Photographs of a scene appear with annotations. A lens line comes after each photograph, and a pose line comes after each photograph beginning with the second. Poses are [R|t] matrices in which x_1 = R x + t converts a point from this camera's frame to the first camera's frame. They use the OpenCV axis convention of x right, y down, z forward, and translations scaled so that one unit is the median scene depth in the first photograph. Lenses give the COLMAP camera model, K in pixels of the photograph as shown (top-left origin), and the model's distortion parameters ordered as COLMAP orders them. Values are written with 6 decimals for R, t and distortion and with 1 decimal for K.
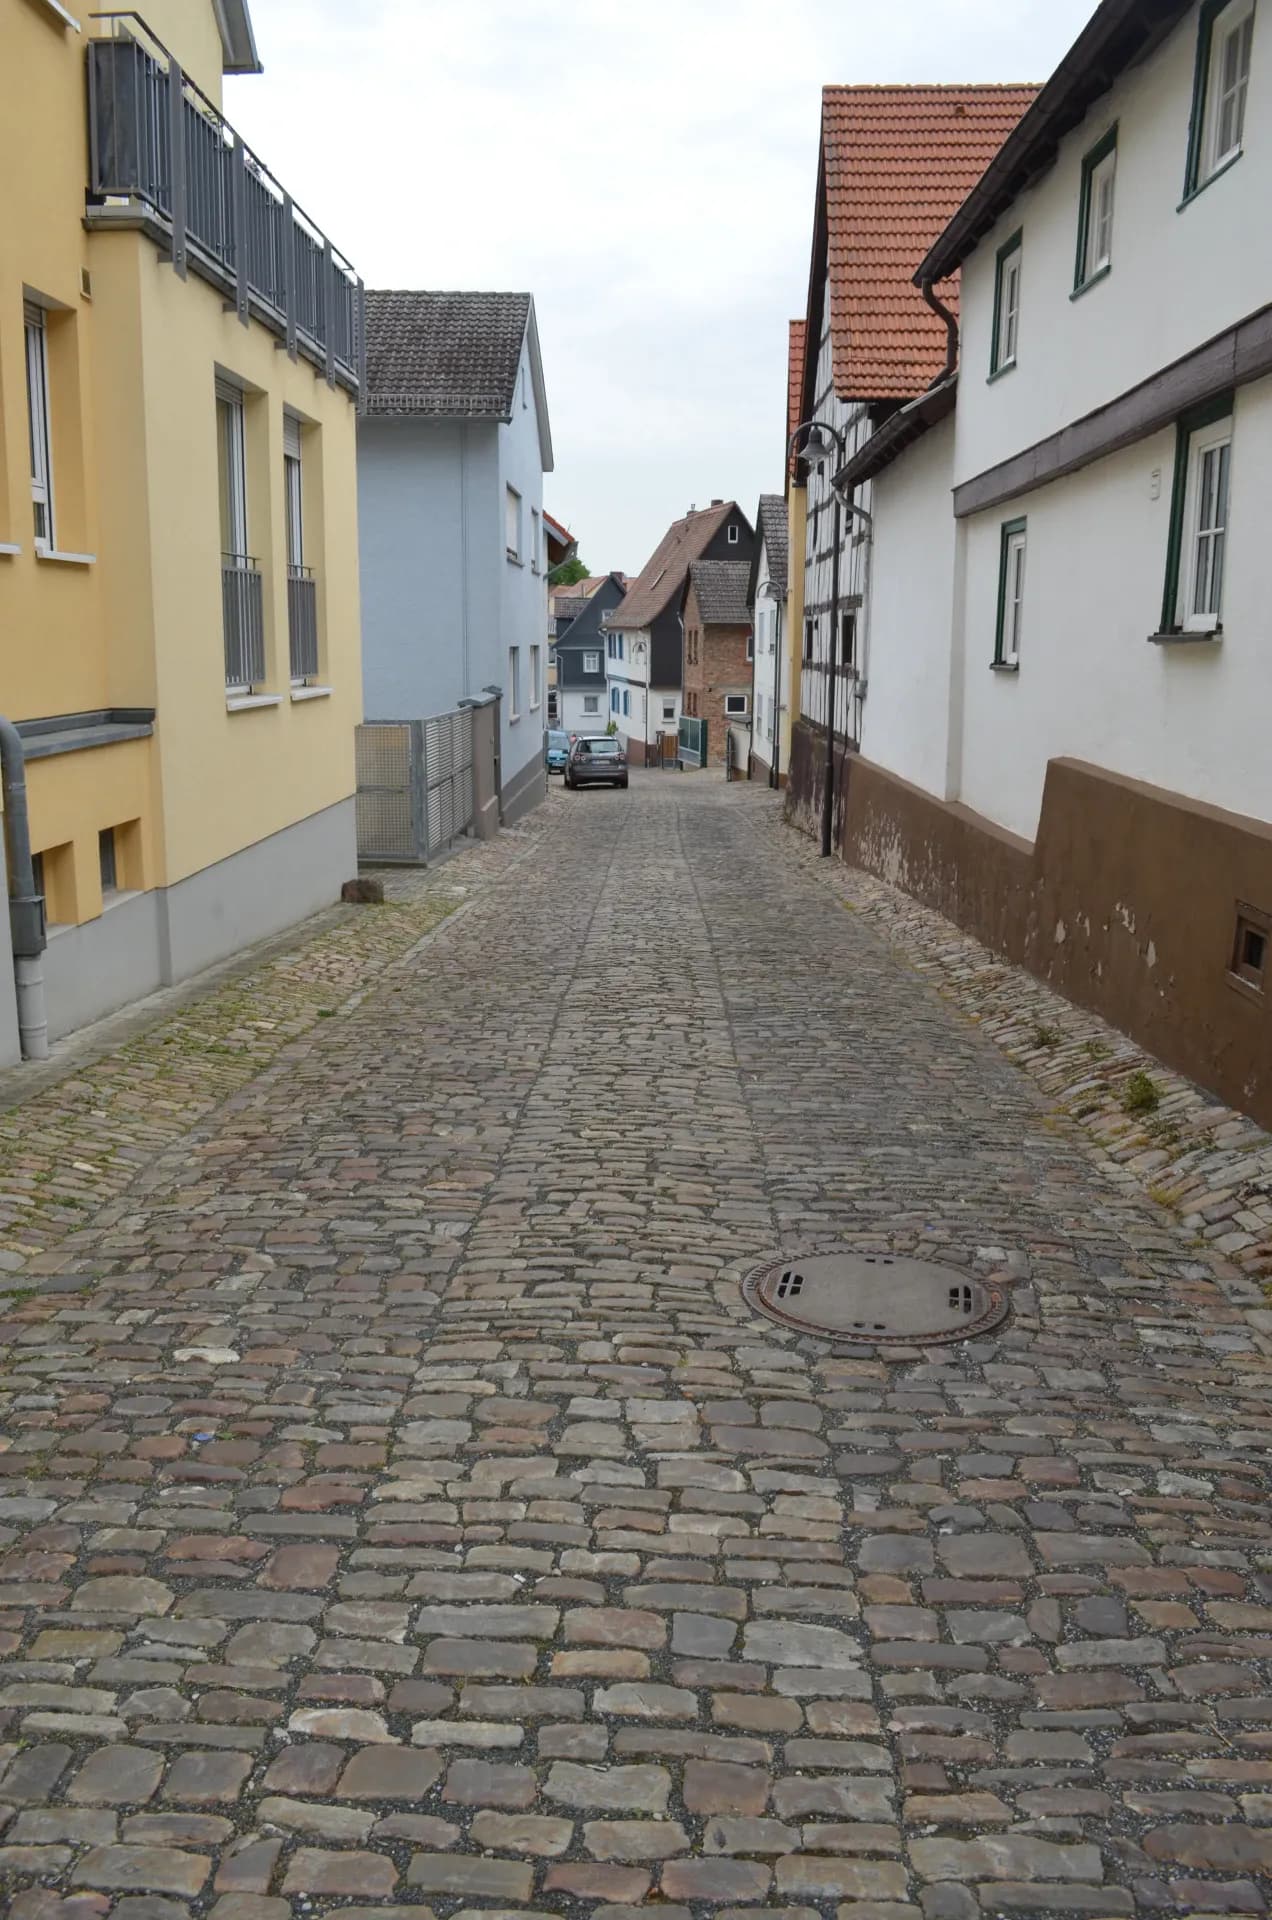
lens RADIAL K [[1643.4, 0, 636.0], [0, 1643.4, 960.0], [0, 0, 1]] dist [-0.001652, -0.085157]
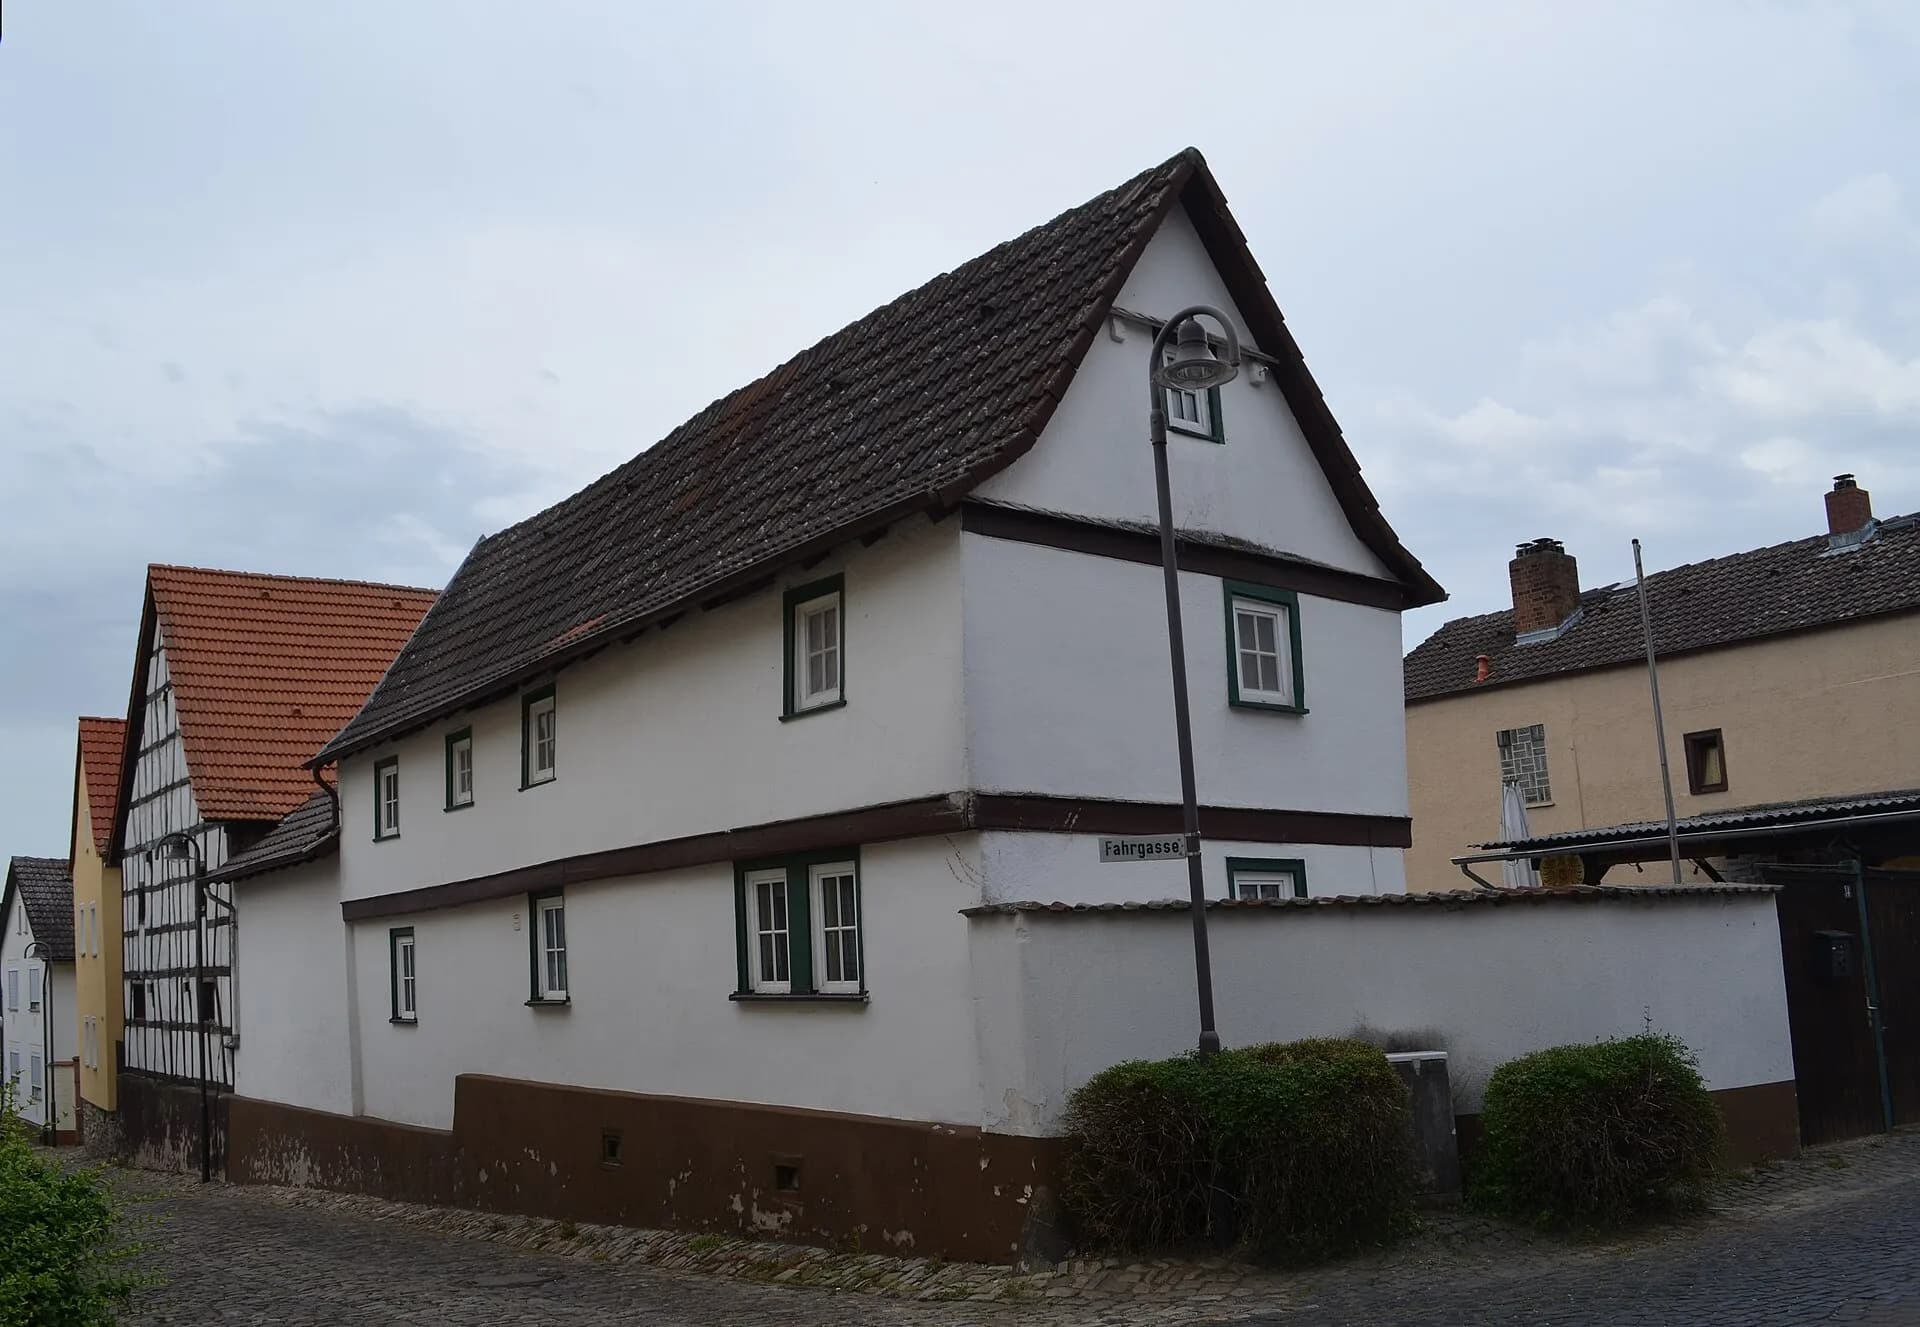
lens RADIAL K [[1816.7, 0, 960.0], [0, 1816.7, 663.5], [0, 0, 1]] dist [-0.134487, 0.006236]
pose [[0.802310, 0.028802, 0.596212, -0.234752], [0.181349, 0.939860, -0.289441, 0.054955], [-0.568692, 0.340344, 0.748836, -0.427977]]
